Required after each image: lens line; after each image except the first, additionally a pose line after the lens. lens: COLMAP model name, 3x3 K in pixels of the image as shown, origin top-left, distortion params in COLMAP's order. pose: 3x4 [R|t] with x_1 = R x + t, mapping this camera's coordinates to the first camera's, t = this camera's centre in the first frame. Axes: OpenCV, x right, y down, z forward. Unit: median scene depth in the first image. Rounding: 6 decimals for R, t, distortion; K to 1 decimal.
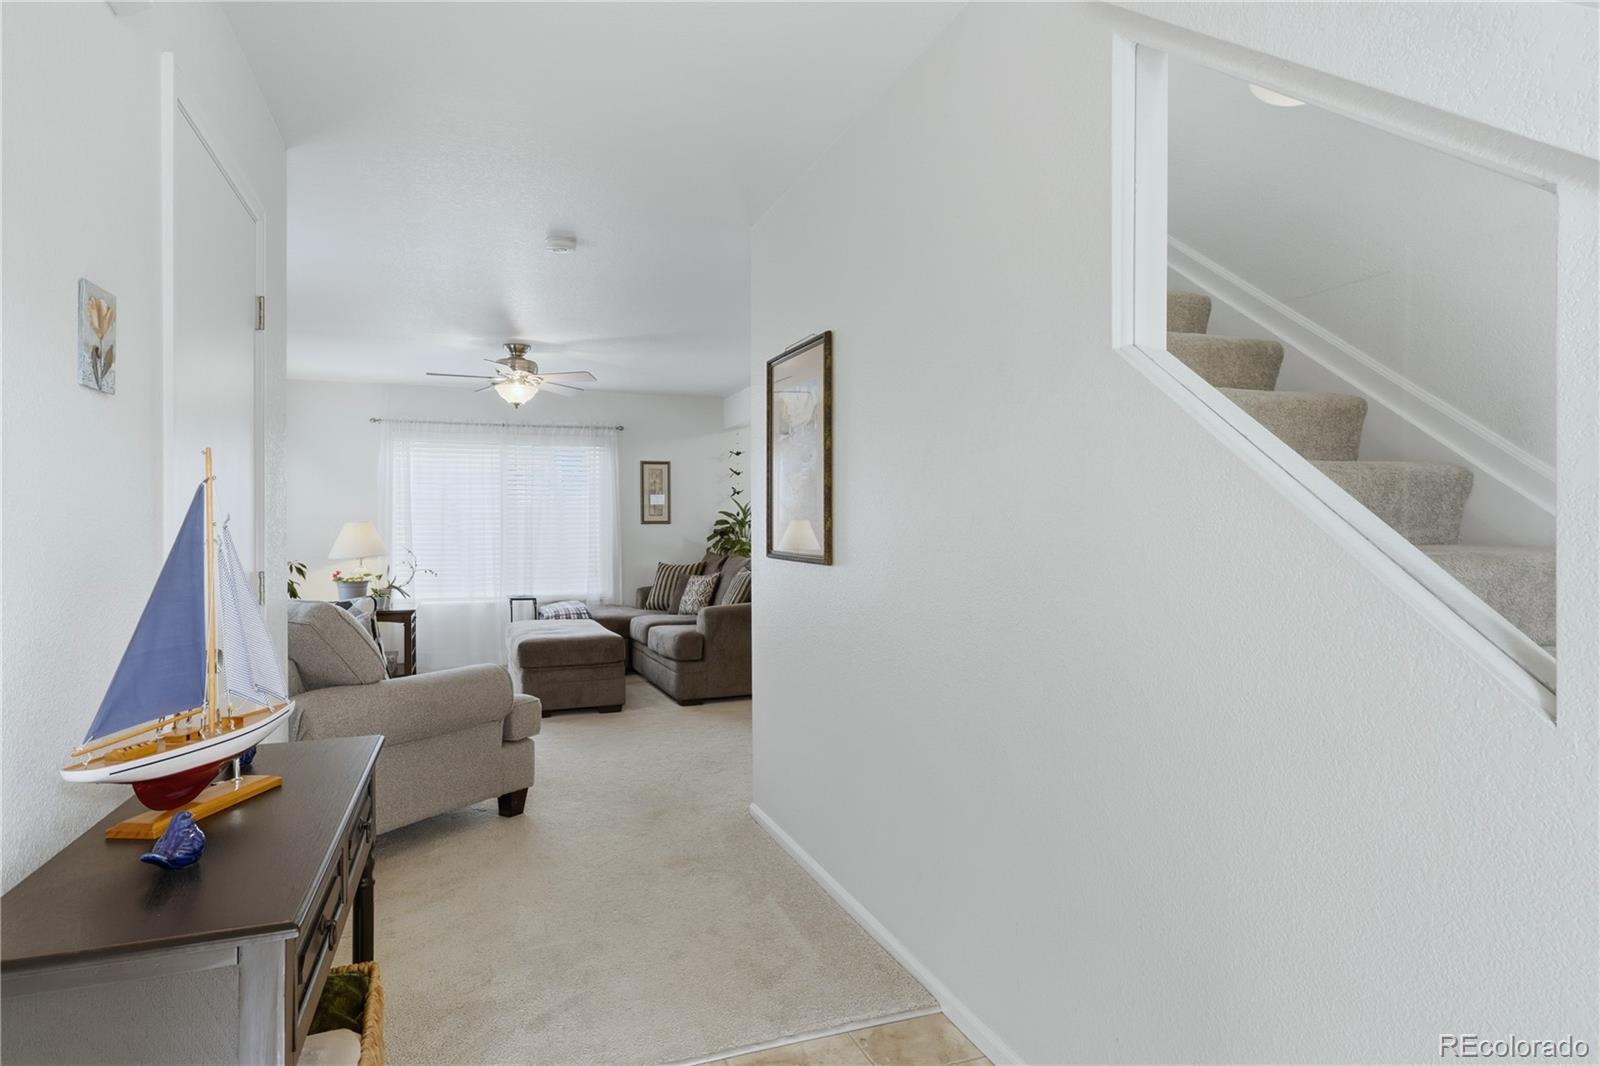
lens RADIAL K [[897.1, 0, 799.6], [0, 897.1, 528.1], [0, 0, 1]] dist [0.002198, 0.000162]
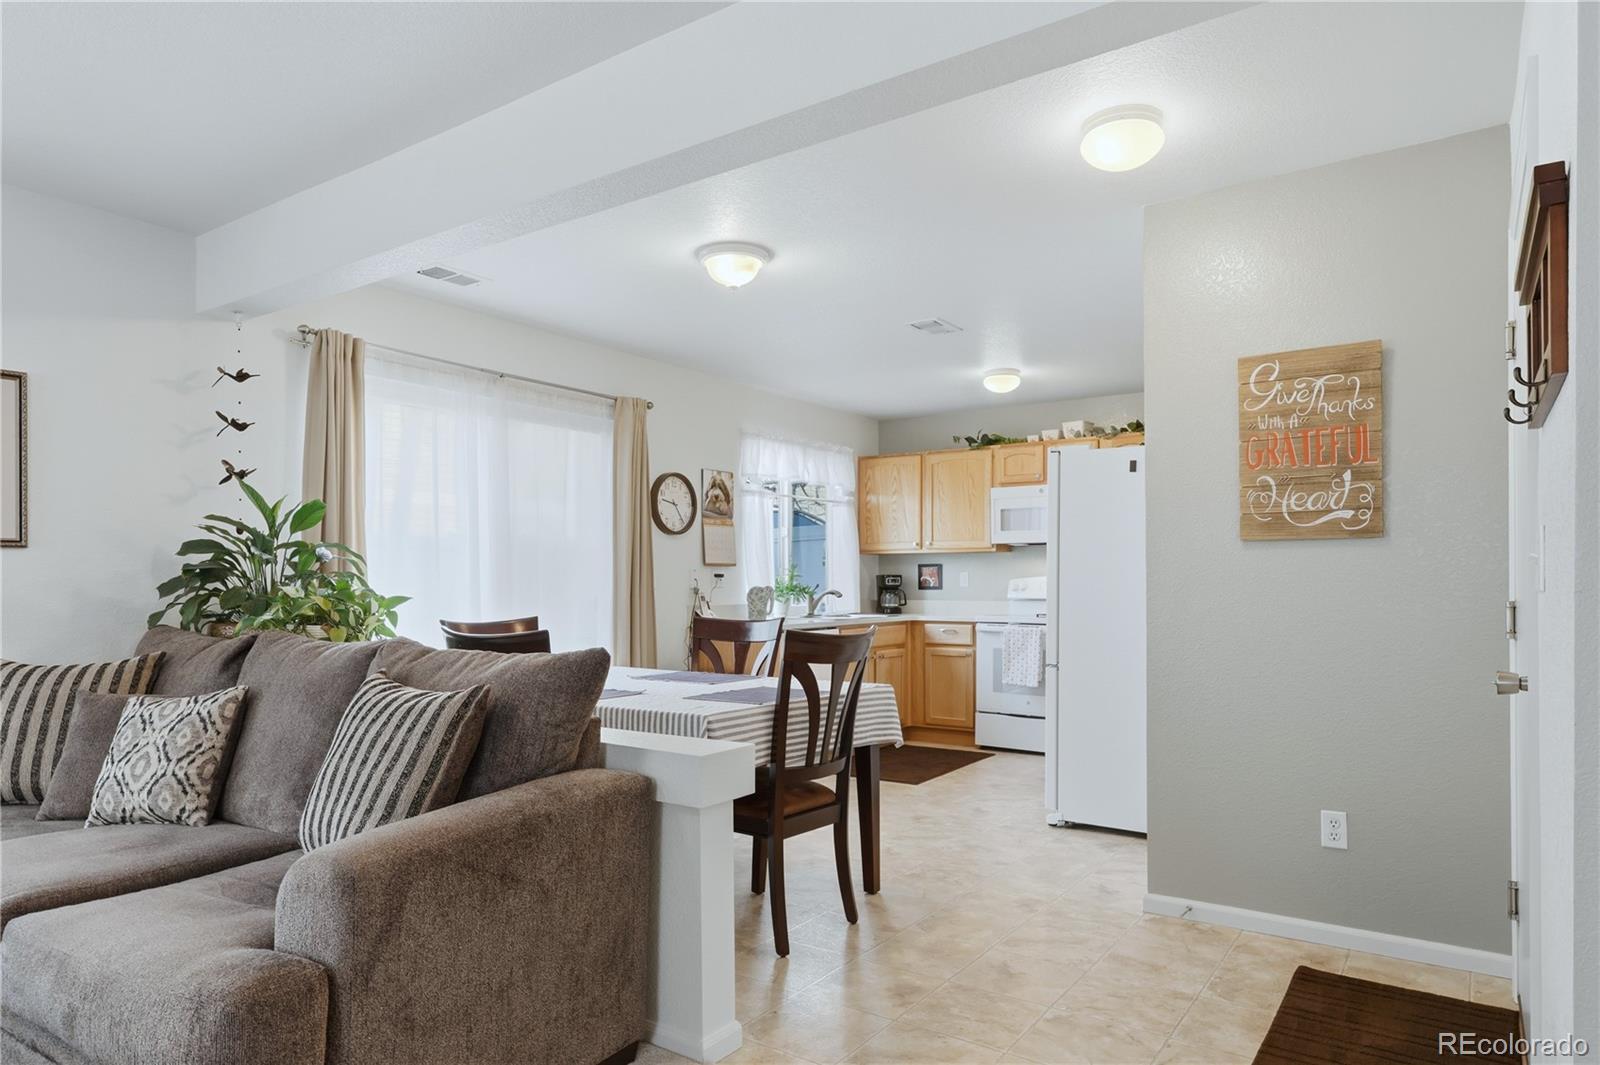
lens RADIAL K [[969.3, 0, 794.8], [0, 969.3, 583.8], [0, 0, 1]] dist [-0.001801, -0.000692]
pose [[0.823122, 0.003686, 0.567853, -0.125613], [-0.002121, 0.999992, -0.003416, 0.011366], [-0.567861, 0.001608, 0.823123, 0.576861]]
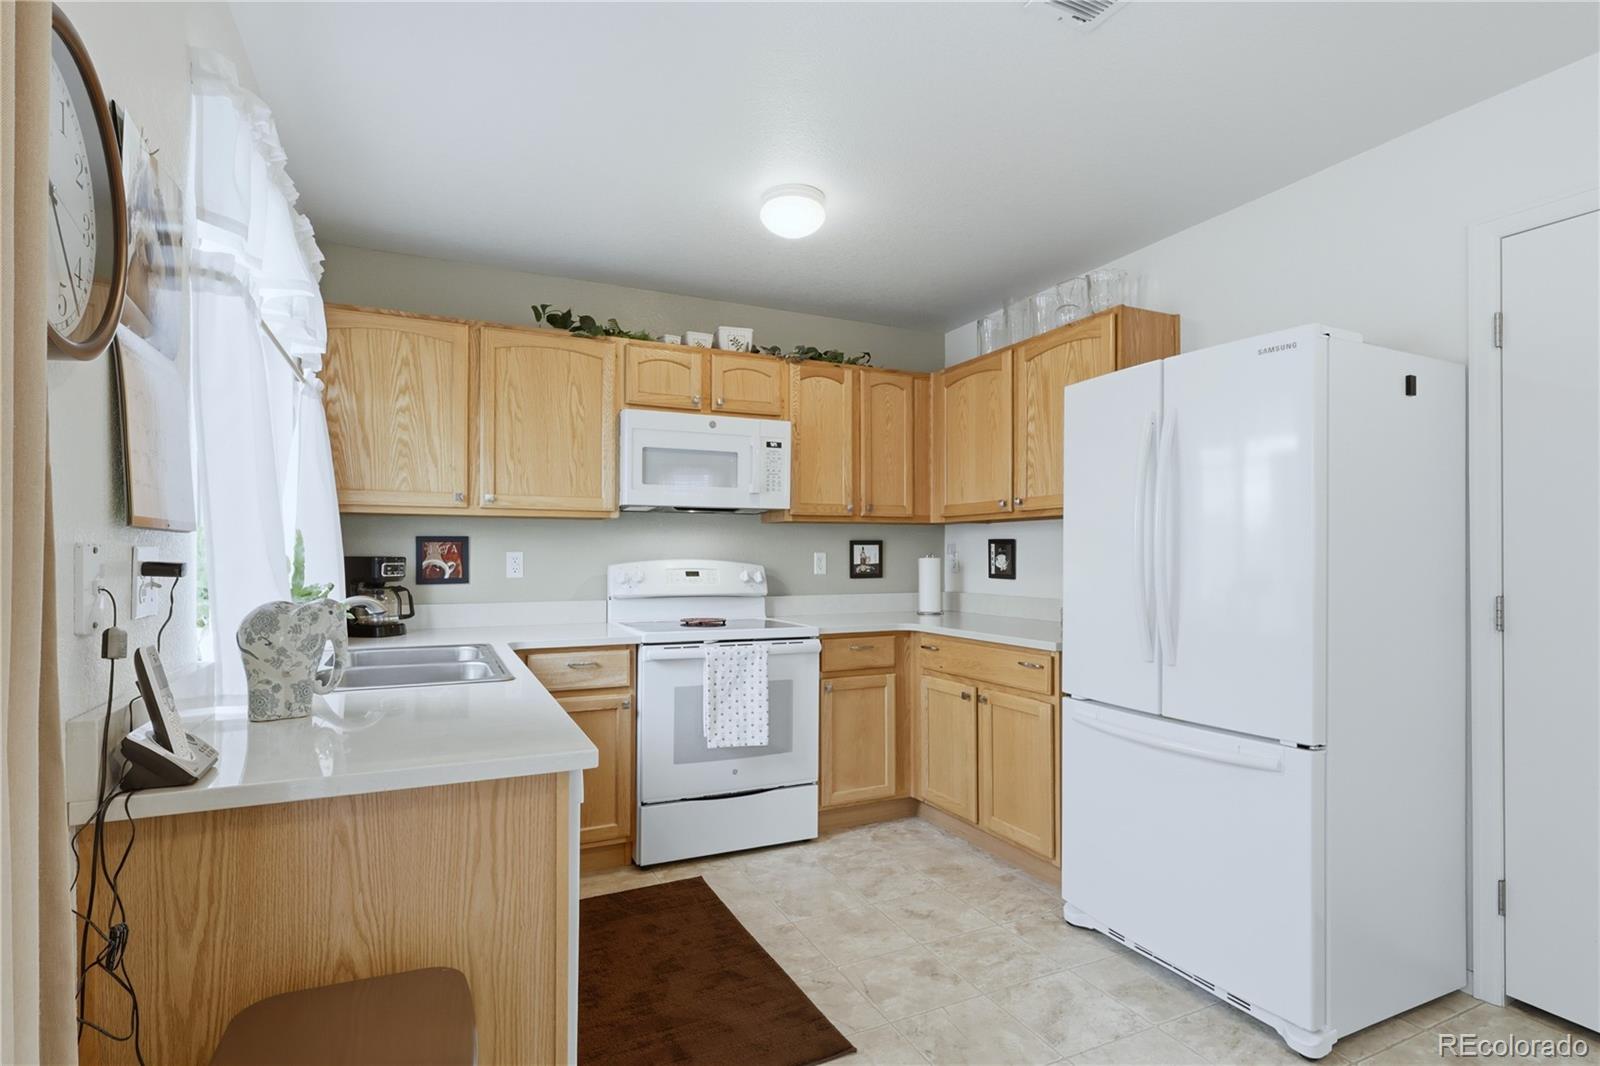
lens RADIAL K [[782.9, 0, 792.9], [0, 782.9, 550.2], [0, 0, 1]] dist [0.000268, 0.000220]
pose [[-0.081868, 0.010342, 0.996590, 0.114414], [0.001962, 0.999946, -0.010215, -0.000525], [-0.996641, 0.001119, -0.081884, 1.175168]]
